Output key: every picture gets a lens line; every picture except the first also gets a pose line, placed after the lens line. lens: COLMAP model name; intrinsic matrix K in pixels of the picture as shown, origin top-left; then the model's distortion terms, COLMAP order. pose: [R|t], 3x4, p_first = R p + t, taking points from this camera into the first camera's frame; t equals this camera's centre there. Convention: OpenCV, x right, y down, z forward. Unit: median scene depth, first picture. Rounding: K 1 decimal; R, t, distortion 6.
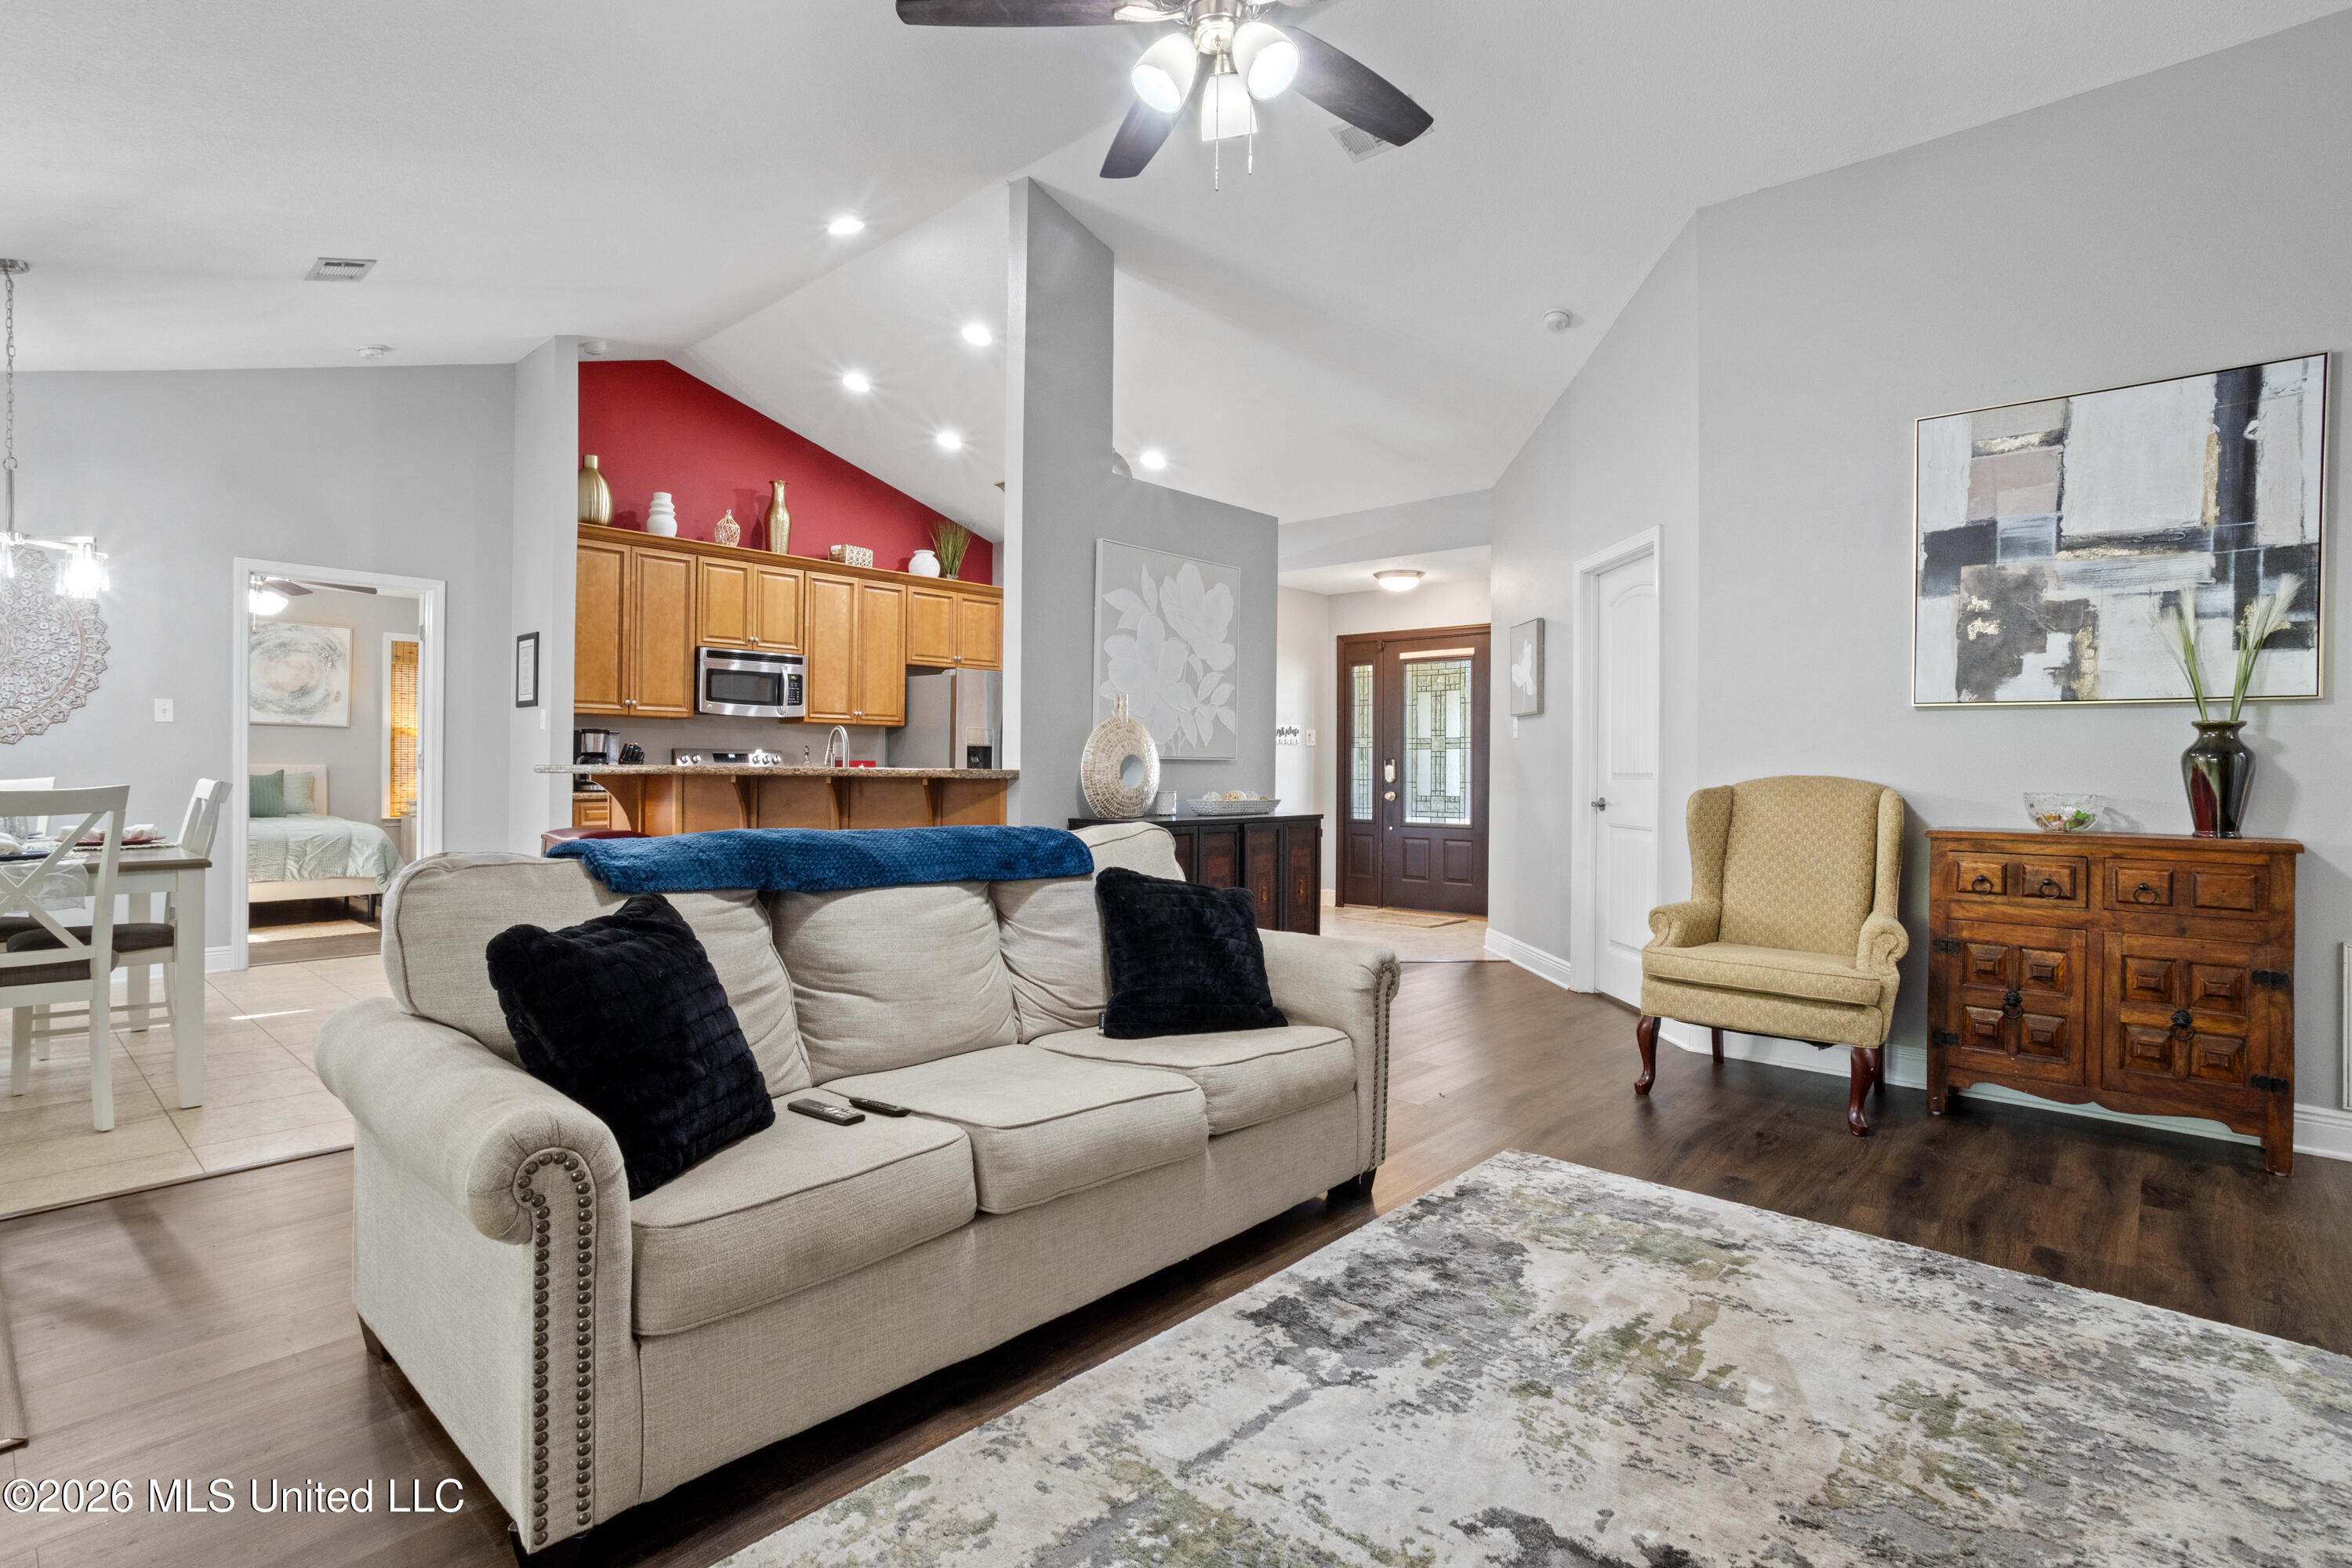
lens RADIAL K [[1139.8, 0, 1162.2], [0, 1139.8, 763.6], [0, 0, 1]] dist [-0.034469, 0.020029]
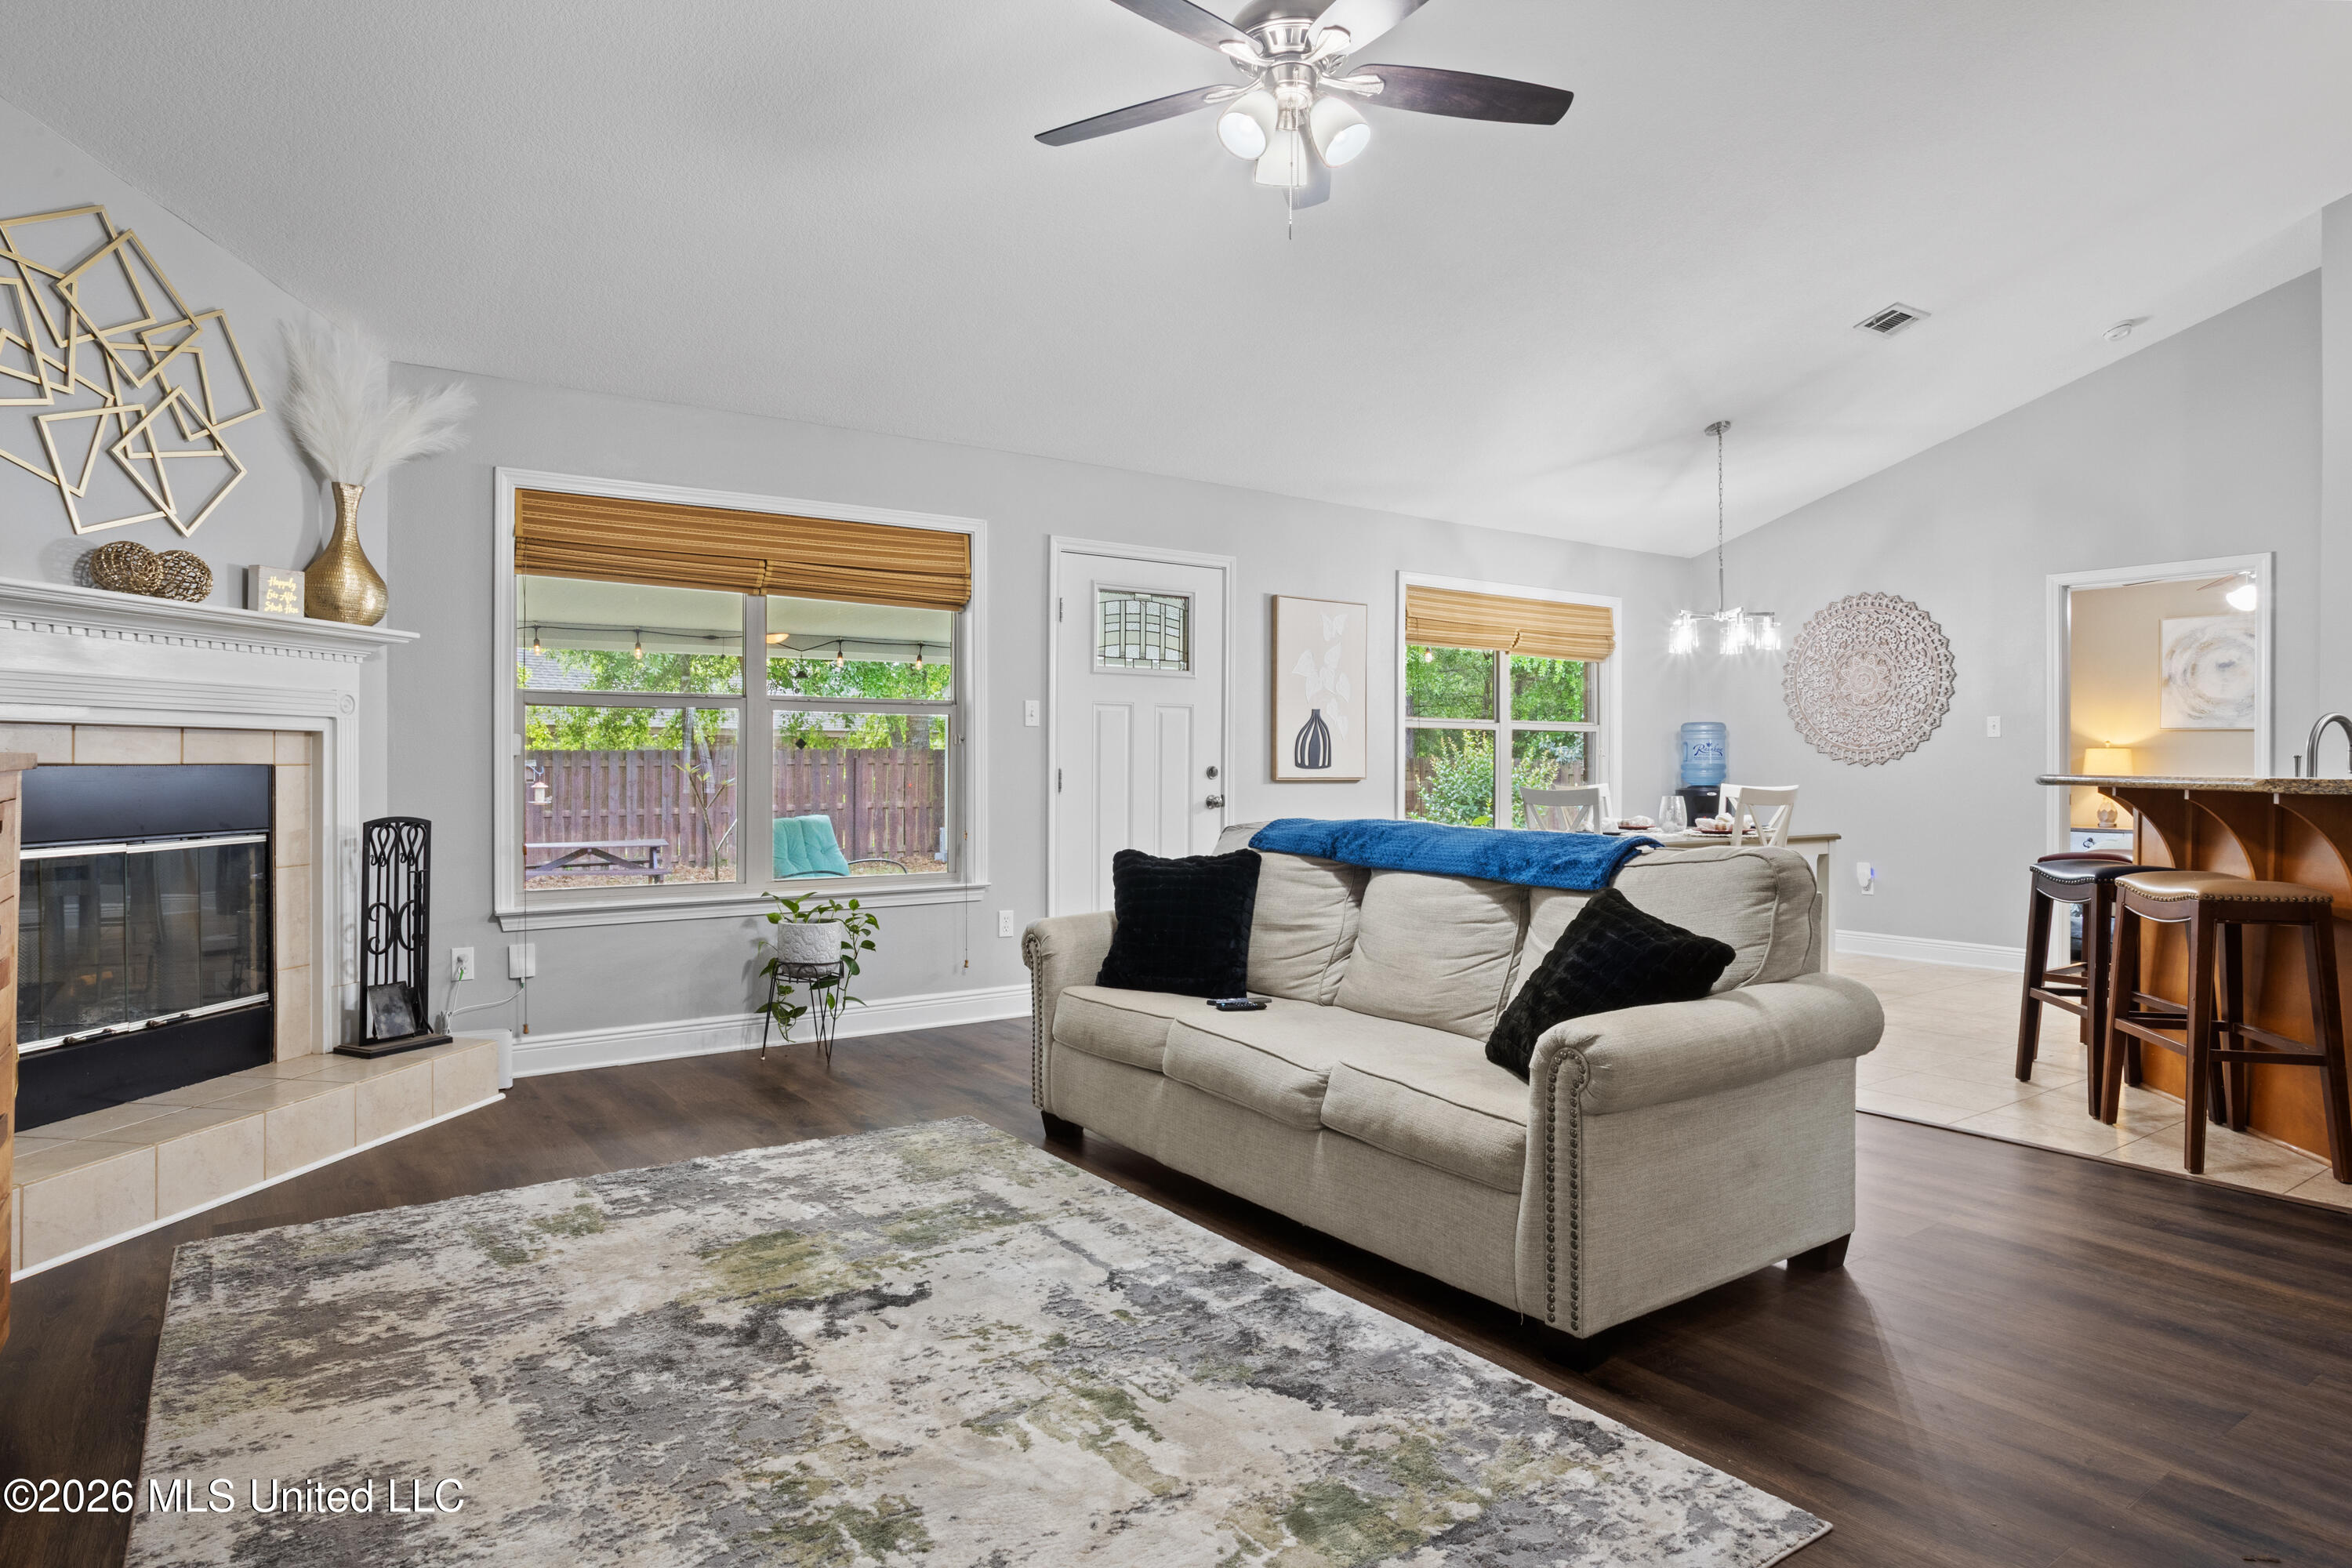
lens RADIAL K [[1340.1, 0, 1174.8], [0, 1340.1, 760.9], [0, 0, 1]] dist [-0.022425, 0.006754]
pose [[-0.210233, -0.014099, -0.977550, 0.473704], [-0.001701, 0.999900, -0.014055, 0.004265], [0.977650, -0.001292, -0.210236, 0.418123]]
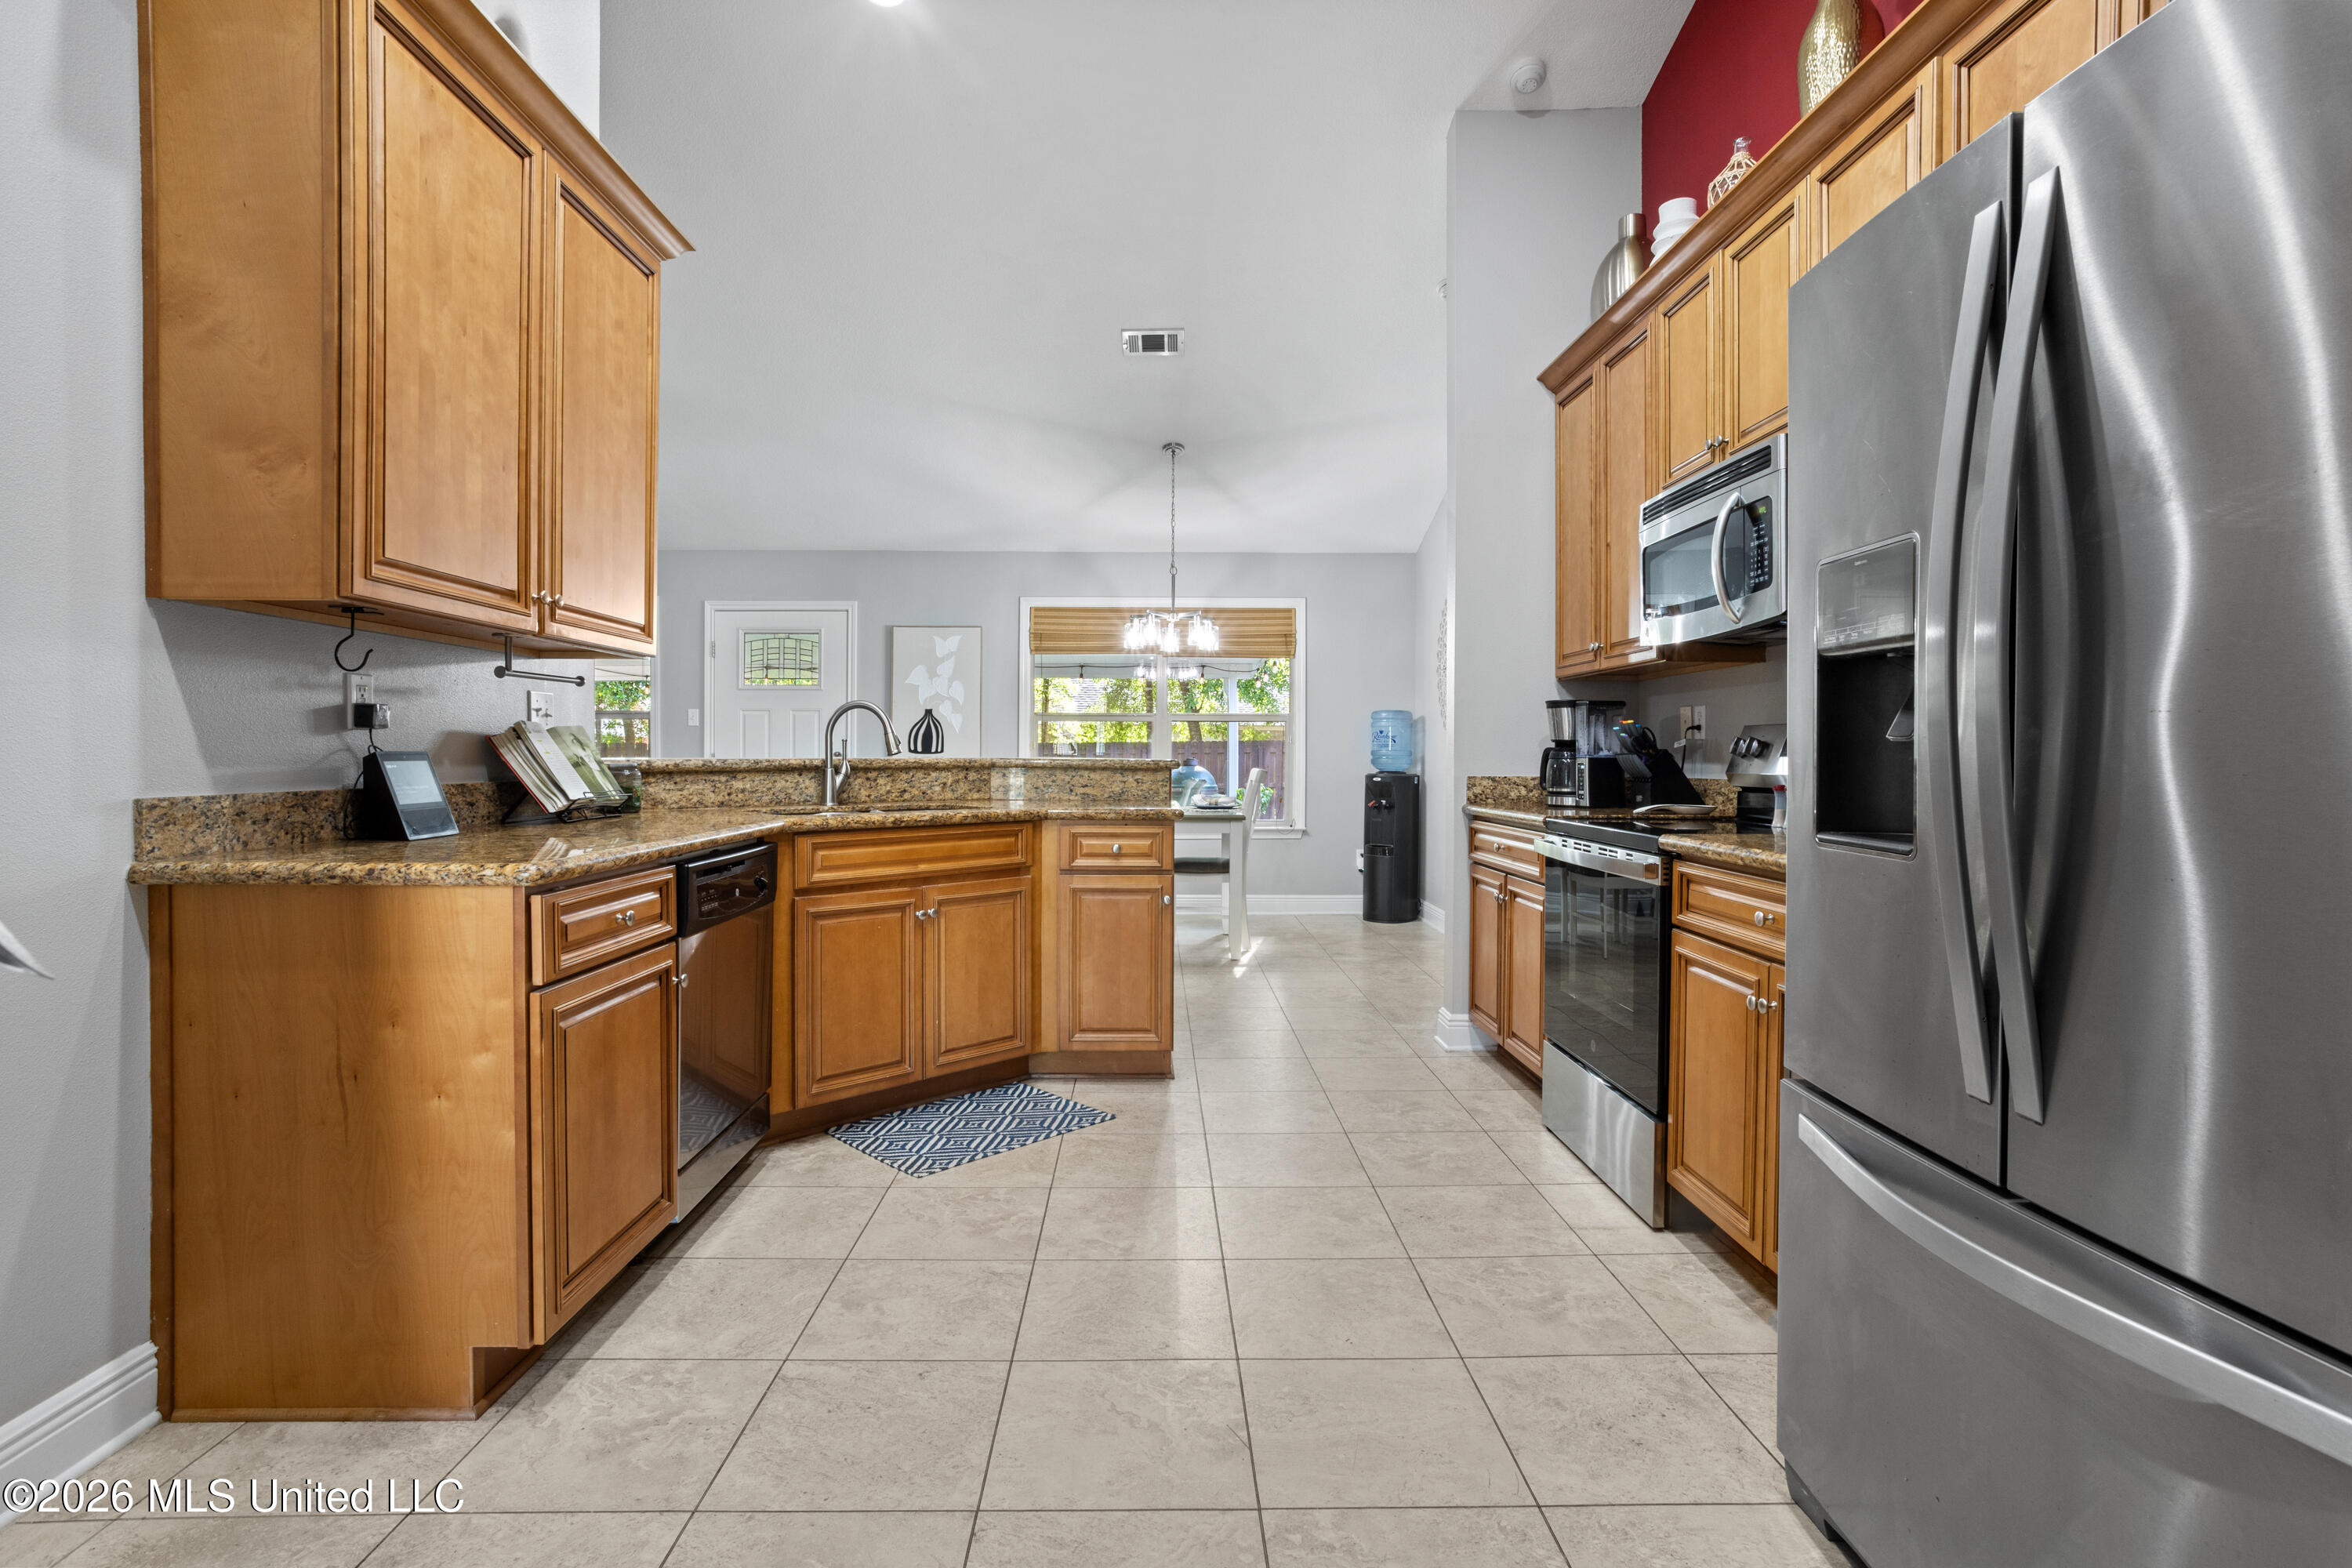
lens RADIAL K [[1139.8, 0, 1175.7], [0, 1139.8, 752.2], [0, 0, 1]] dist [-0.034469, 0.020029]
pose [[-0.726843, -0.012523, -0.686690, 0.050105], [-0.007577, 0.999919, -0.010215, 0.003778], [0.686762, -0.002222, -0.726879, 1.336850]]
